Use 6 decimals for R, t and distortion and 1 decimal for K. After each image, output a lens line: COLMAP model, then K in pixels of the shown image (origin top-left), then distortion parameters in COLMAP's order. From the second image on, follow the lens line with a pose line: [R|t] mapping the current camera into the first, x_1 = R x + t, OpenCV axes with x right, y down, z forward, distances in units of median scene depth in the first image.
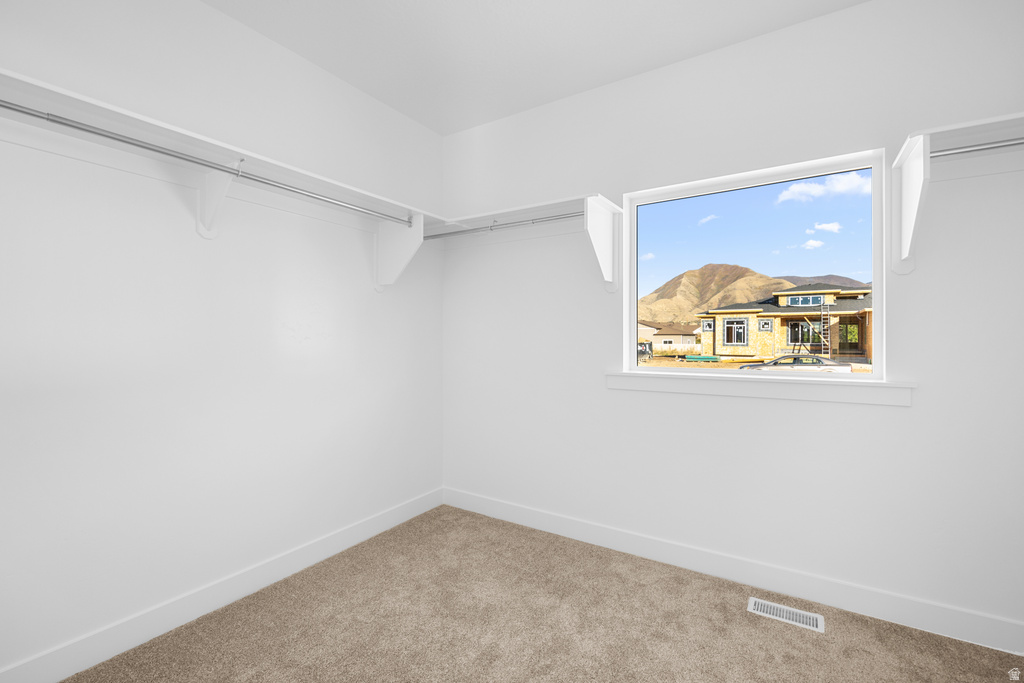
lens RADIAL K [[455.0, 0, 509.9], [0, 455.0, 345.1], [0, 0, 1]] dist [0.003737, 0.000617]
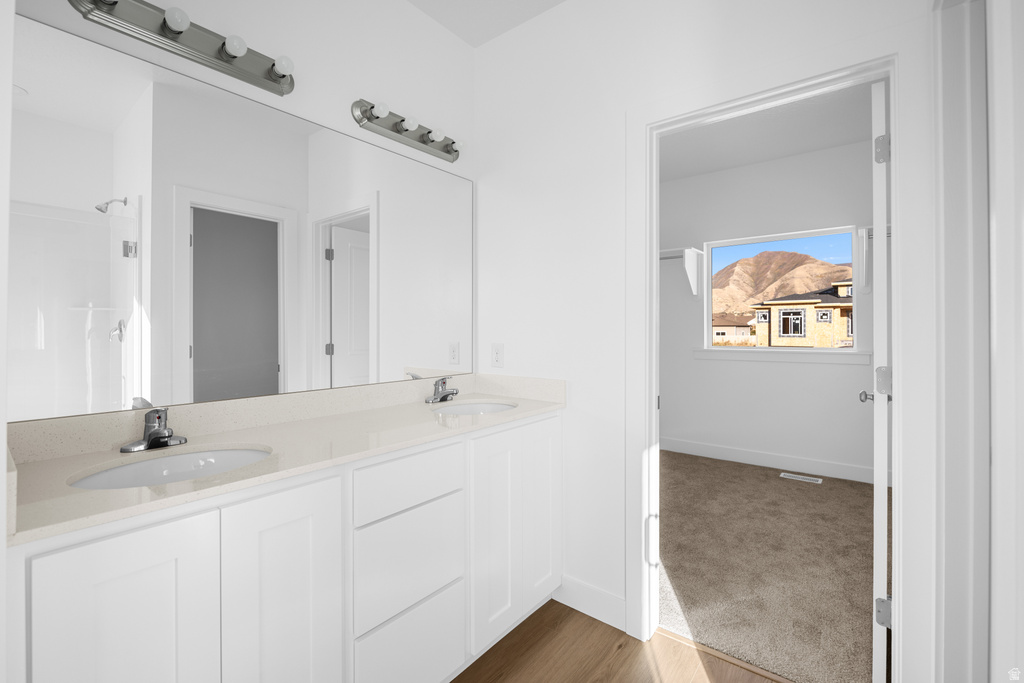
lens RADIAL K [[455.0, 0, 515.1], [0, 455.0, 331.1], [0, 0, 1]] dist [0.003737, 0.000617]
pose [[0.995989, -0.002581, -0.089436, -0.364010], [0.001409, 0.999912, -0.013170, 0.020548], [0.089463, 0.012991, 0.995905, -0.905672]]
